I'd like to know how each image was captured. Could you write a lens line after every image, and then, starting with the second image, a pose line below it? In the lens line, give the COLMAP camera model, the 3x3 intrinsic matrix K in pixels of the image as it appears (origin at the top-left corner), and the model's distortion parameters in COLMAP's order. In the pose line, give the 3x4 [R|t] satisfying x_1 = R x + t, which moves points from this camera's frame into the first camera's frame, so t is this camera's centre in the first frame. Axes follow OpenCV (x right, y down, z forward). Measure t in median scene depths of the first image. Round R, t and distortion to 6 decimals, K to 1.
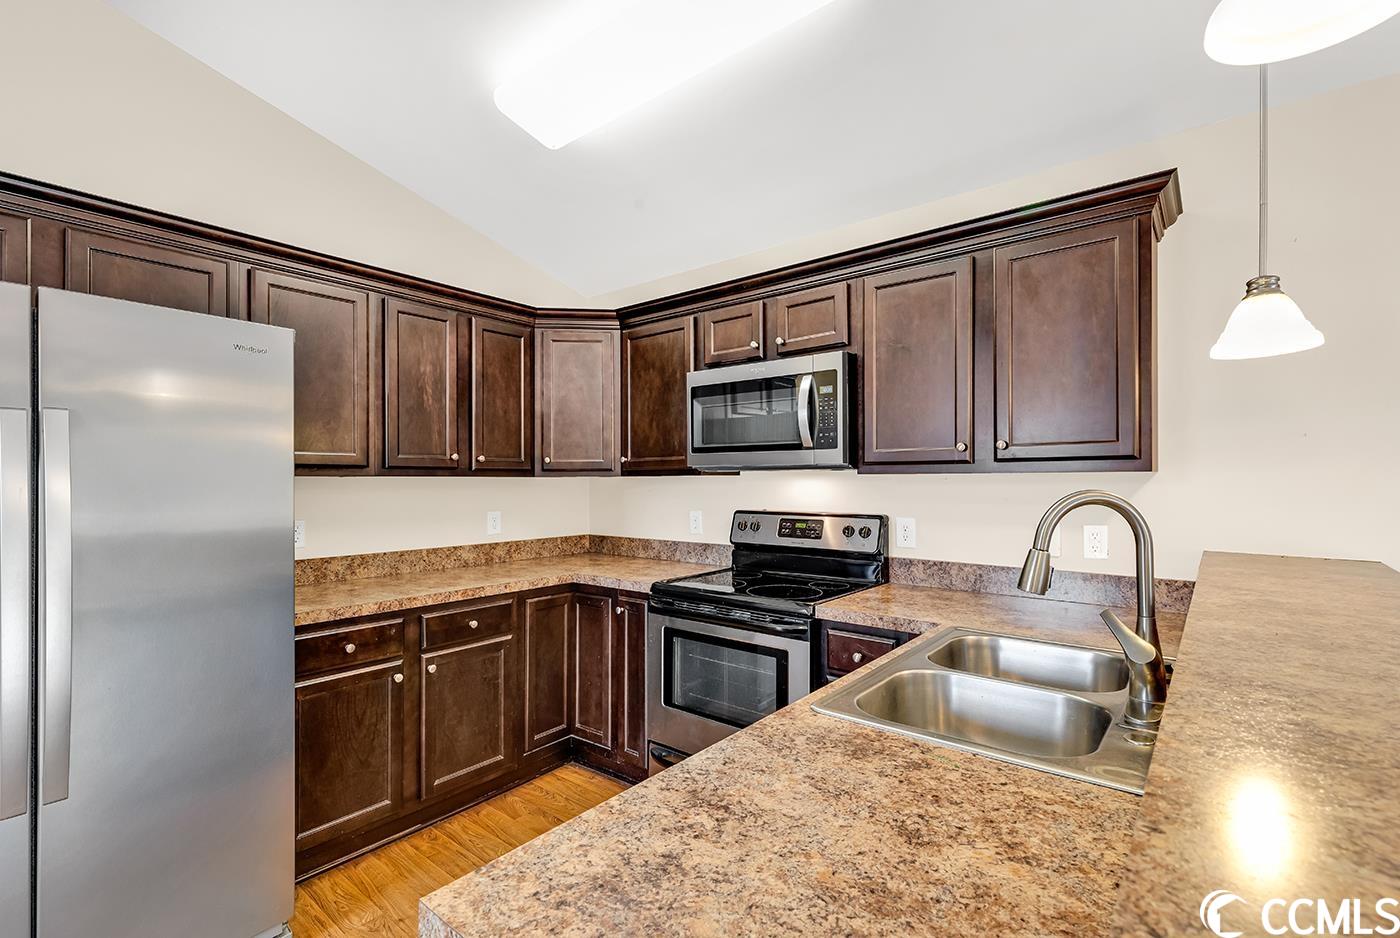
lens RADIAL K [[638.5, 0, 711.9], [0, 638.5, 473.1], [0, 0, 1]] dist [0.004167, -0.000207]
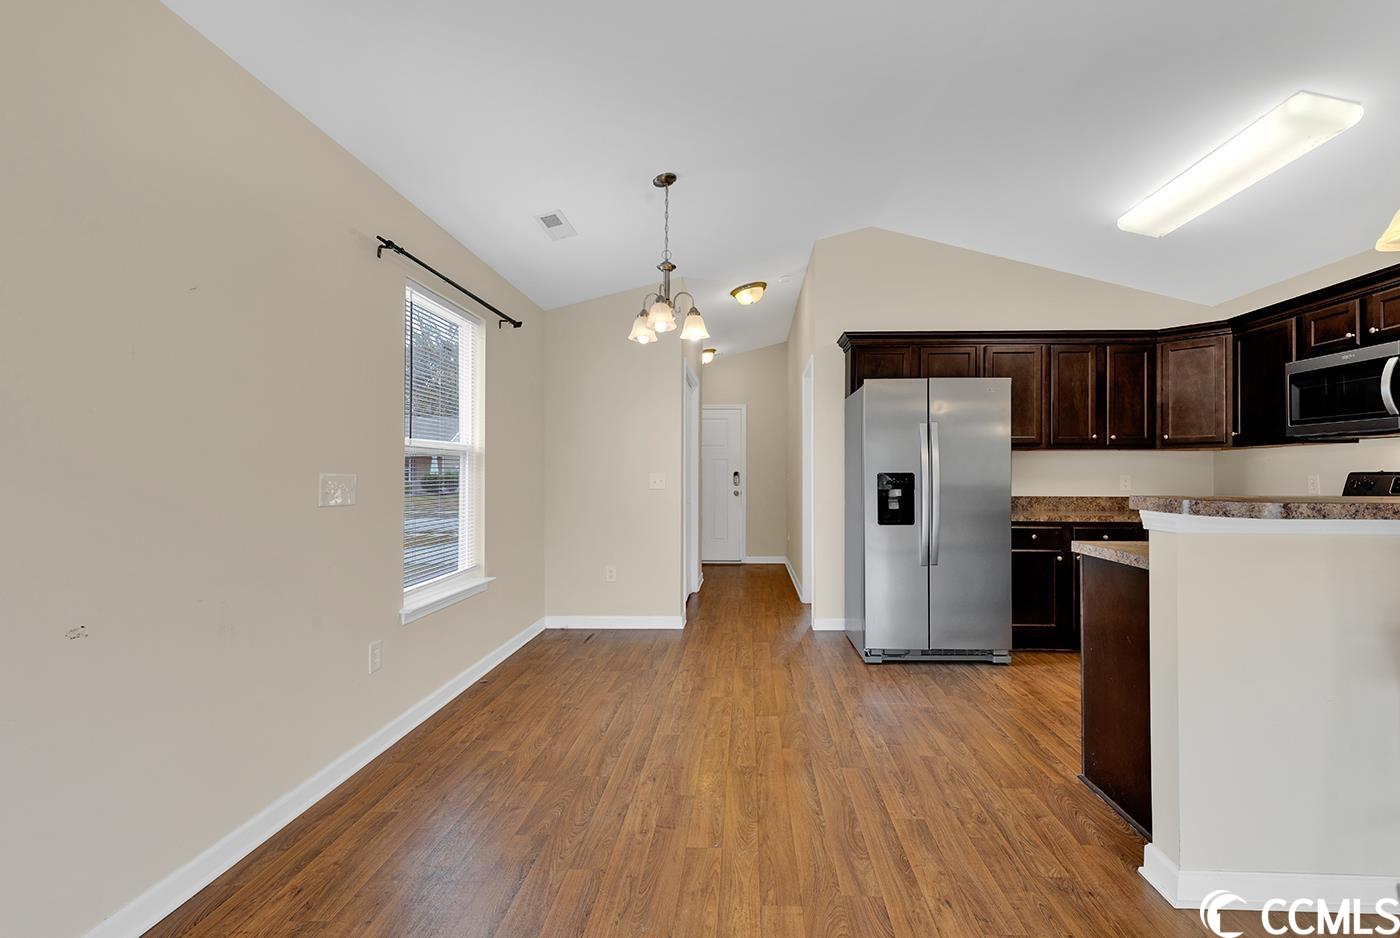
lens RADIAL K [[638.5, 0, 719.5], [0, 638.5, 476.9], [0, 0, 1]] dist [0.004167, -0.000207]
pose [[0.594937, 0.005578, -0.803753, 0.332406], [0.006731, 0.999906, 0.011921, 0.051181], [0.803744, -0.012502, 0.594843, -0.719987]]
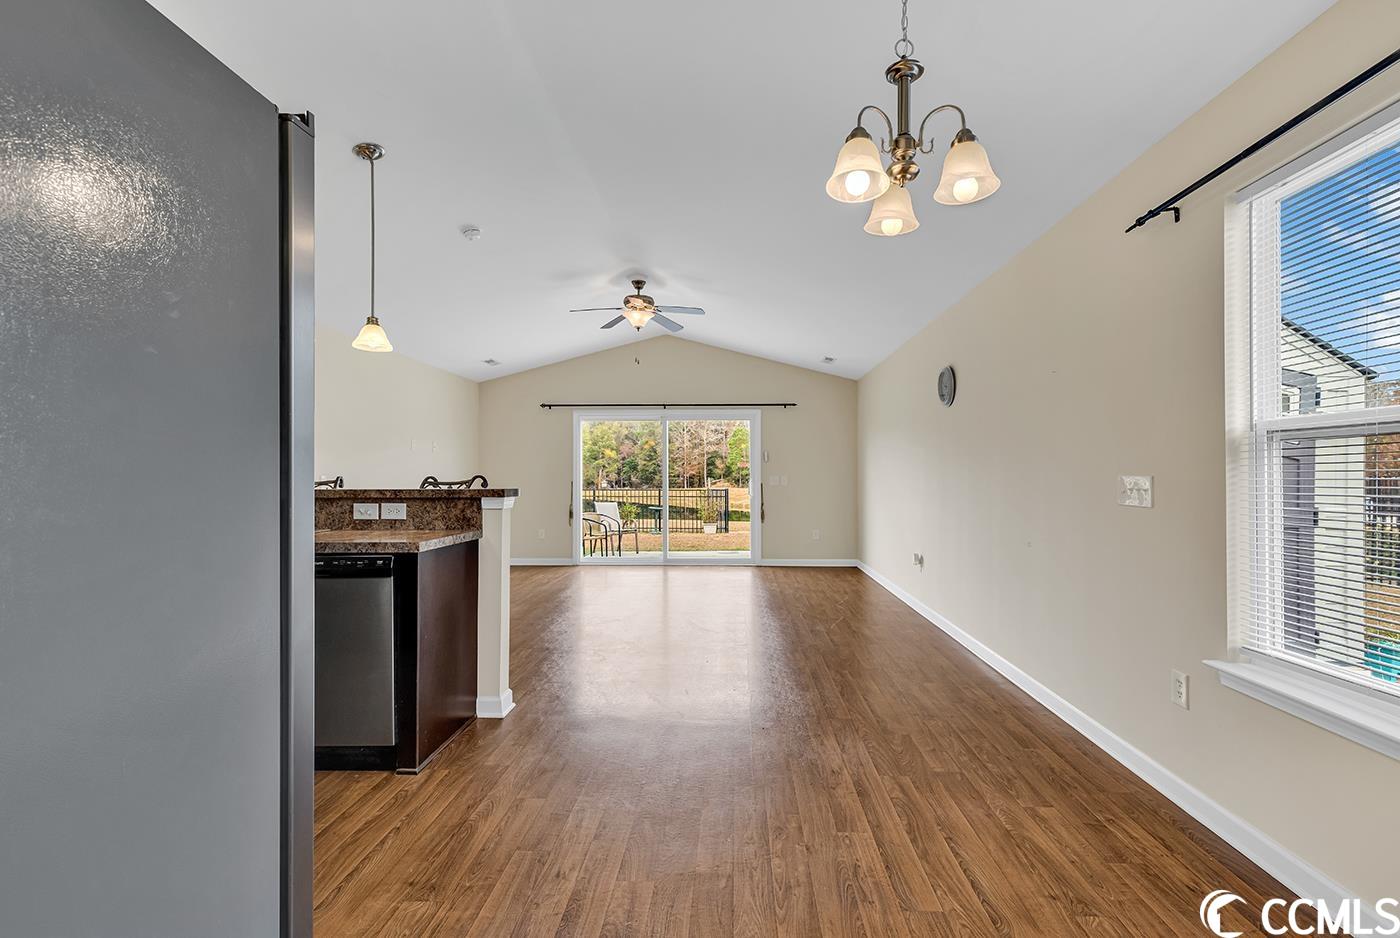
lens RADIAL K [[638.5, 0, 702.6], [0, 638.5, 475.2], [0, 0, 1]] dist [0.004167, -0.000207]
pose [[-0.588064, 0.003026, 0.808809, -1.110620], [-0.004679, 0.999964, -0.007143, 0.065523], [-0.808801, -0.007985, -0.588028, 0.460706]]
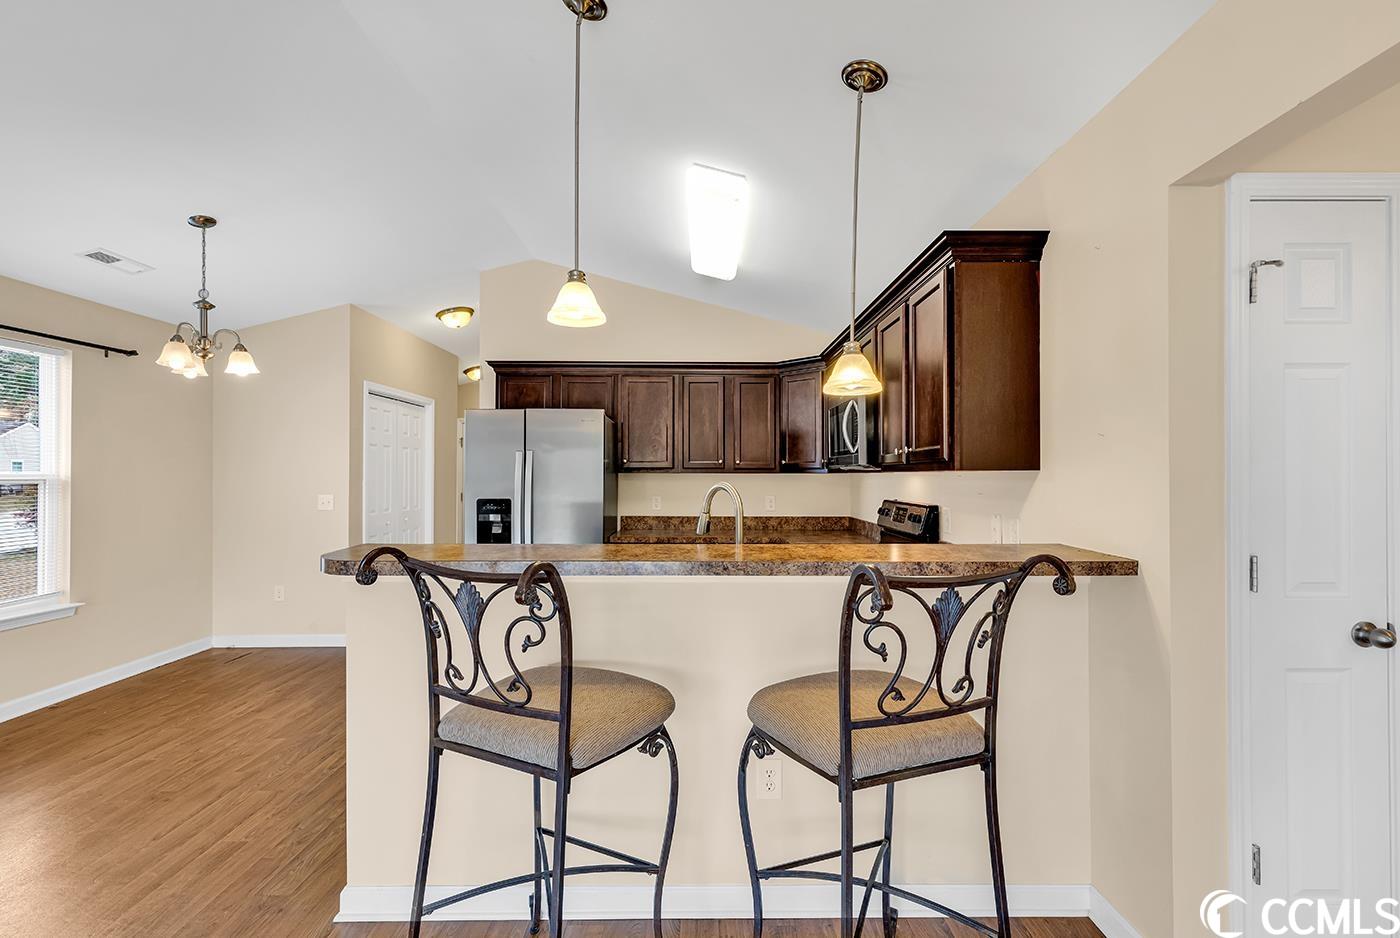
lens RADIAL K [[638.5, 0, 700.9], [0, 638.5, 473.2], [0, 0, 1]] dist [0.004167, -0.000207]
pose [[0.628817, 0.000942, -0.777553, 0.900760], [0.005989, 0.999964, 0.006055, -0.005601], [0.777531, -0.008465, 0.628788, -0.101450]]
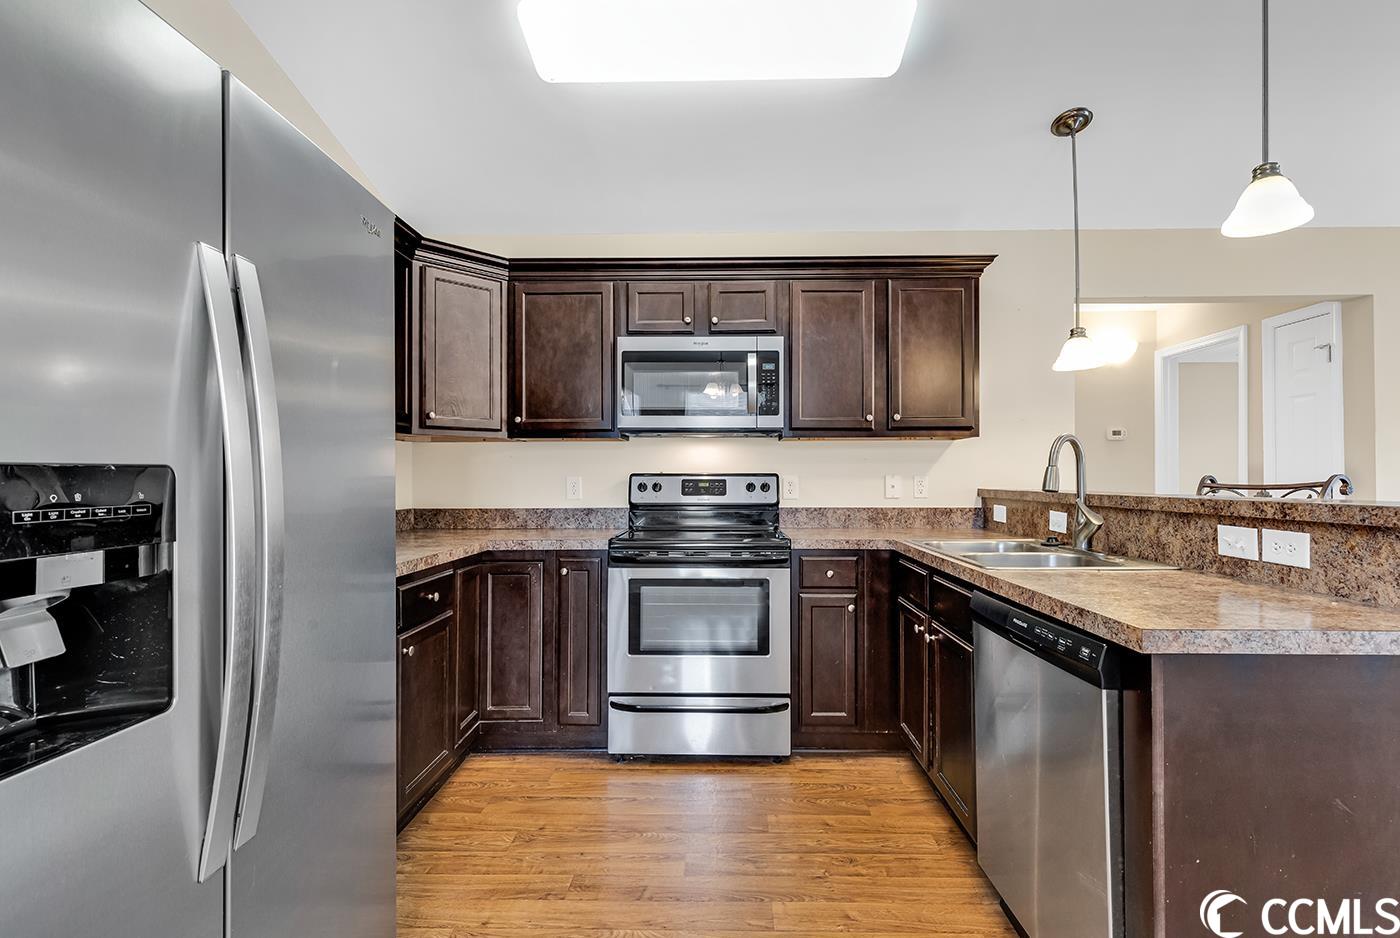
lens RADIAL K [[638.5, 0, 717.5], [0, 638.5, 467.2], [0, 0, 1]] dist [0.004167, -0.000207]
pose [[0.787717, 0.012075, 0.615919, -0.568300], [-0.007862, 0.999923, -0.009549, 0.064667], [-0.615987, 0.002680, 0.787752, 0.092506]]
